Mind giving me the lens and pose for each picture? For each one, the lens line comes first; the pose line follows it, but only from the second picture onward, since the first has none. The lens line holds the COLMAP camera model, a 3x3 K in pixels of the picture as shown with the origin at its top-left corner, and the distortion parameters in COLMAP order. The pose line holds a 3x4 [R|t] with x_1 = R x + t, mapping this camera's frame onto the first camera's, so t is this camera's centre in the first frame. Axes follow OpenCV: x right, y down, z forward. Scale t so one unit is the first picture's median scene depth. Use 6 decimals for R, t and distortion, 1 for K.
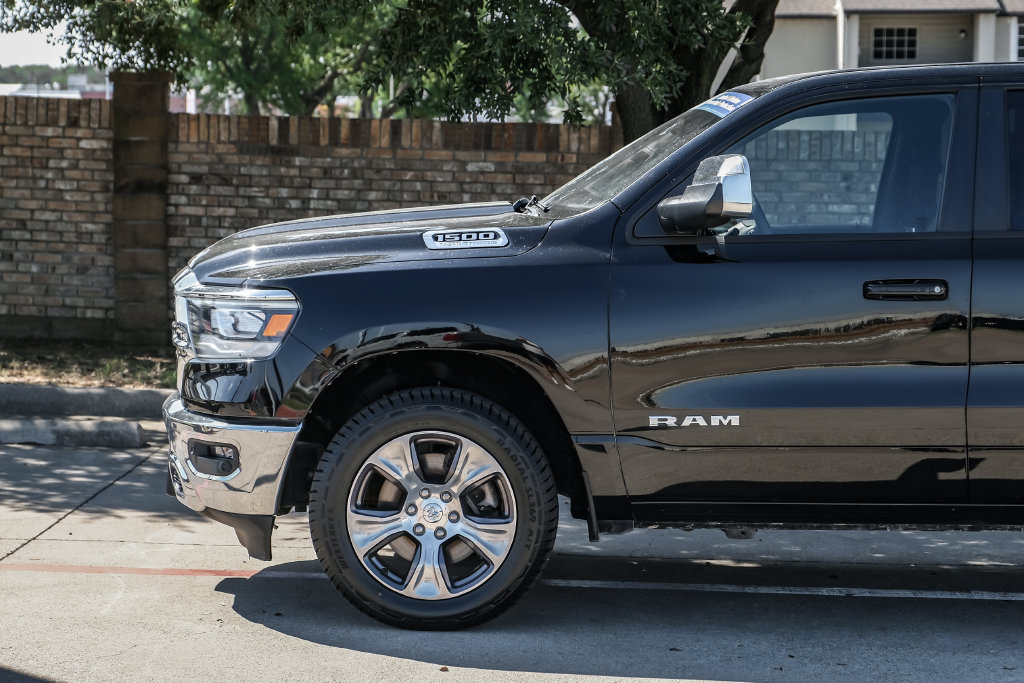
lens RADIAL K [[2765.3, 0, 396.7], [0, 2765.3, 333.1], [0, 0, 1]] dist [0.101875, 0.000000]
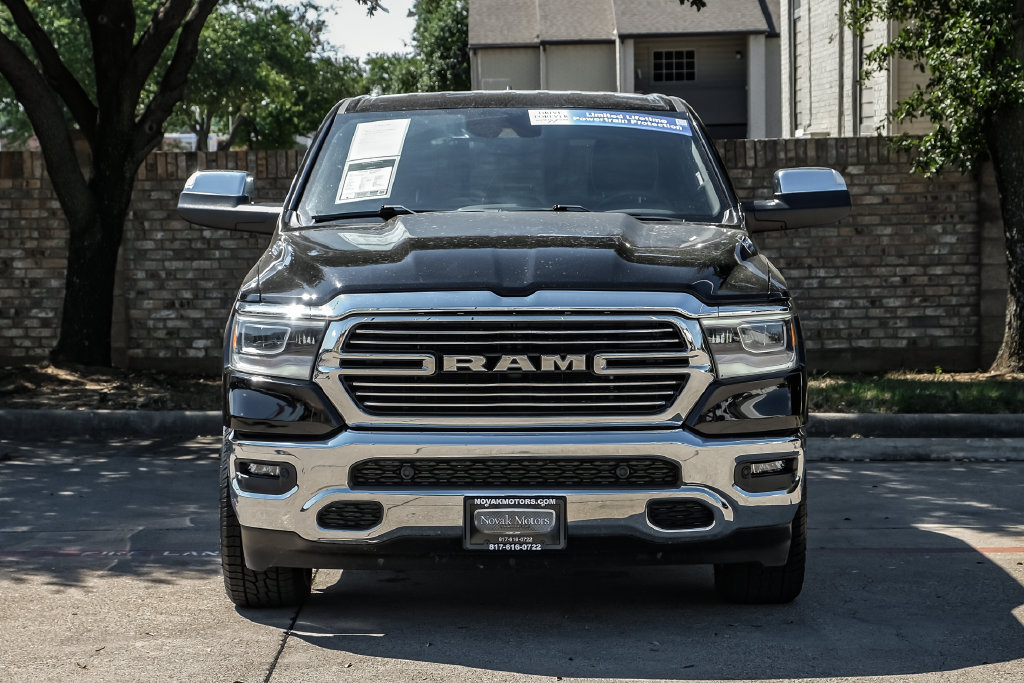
lens RADIAL K [[2804.0, 0, 498.6], [0, 2804.0, 385.1], [0, 0, 1]] dist [0.012453, 0.000000]
pose [[0.999395, -0.030302, 0.017053, 0.218731], [0.030215, 0.999529, 0.005362, 0.013609], [-0.017208, -0.004844, 0.999840, -0.079411]]
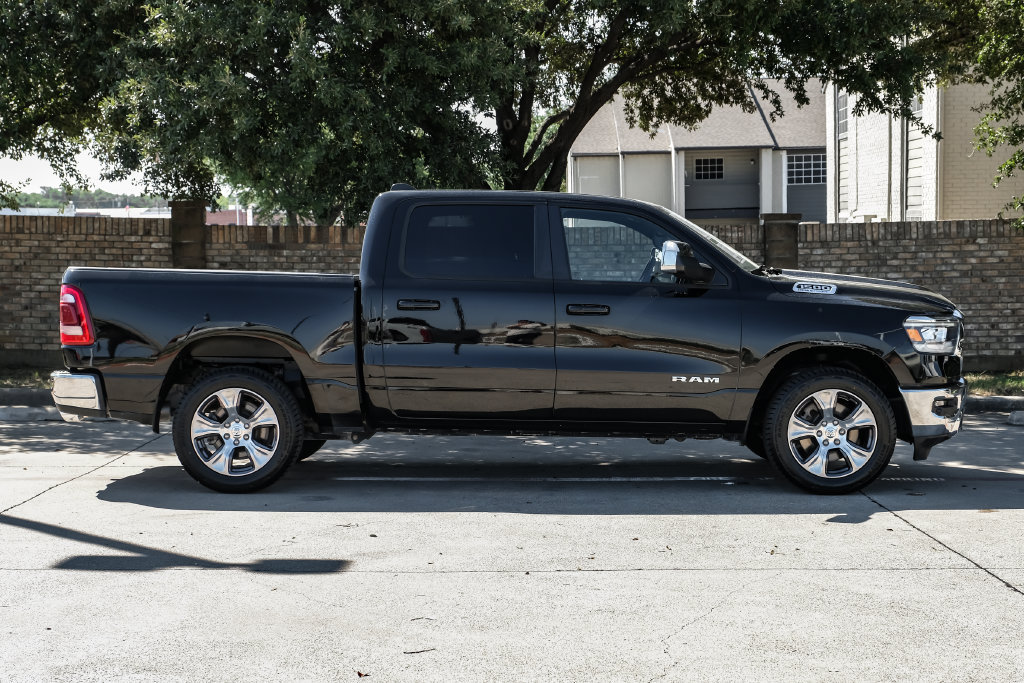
lens RADIAL K [[1923.6, 0, 475.2], [0, 1923.6, 356.3], [0, 0, 1]] dist [0.035324, 0.000000]
pose [[0.999351, -0.025352, 0.025587, 0.046480], [0.025568, 0.999640, -0.008169, 0.011511], [-0.025371, 0.008818, 0.999639, -0.145324]]
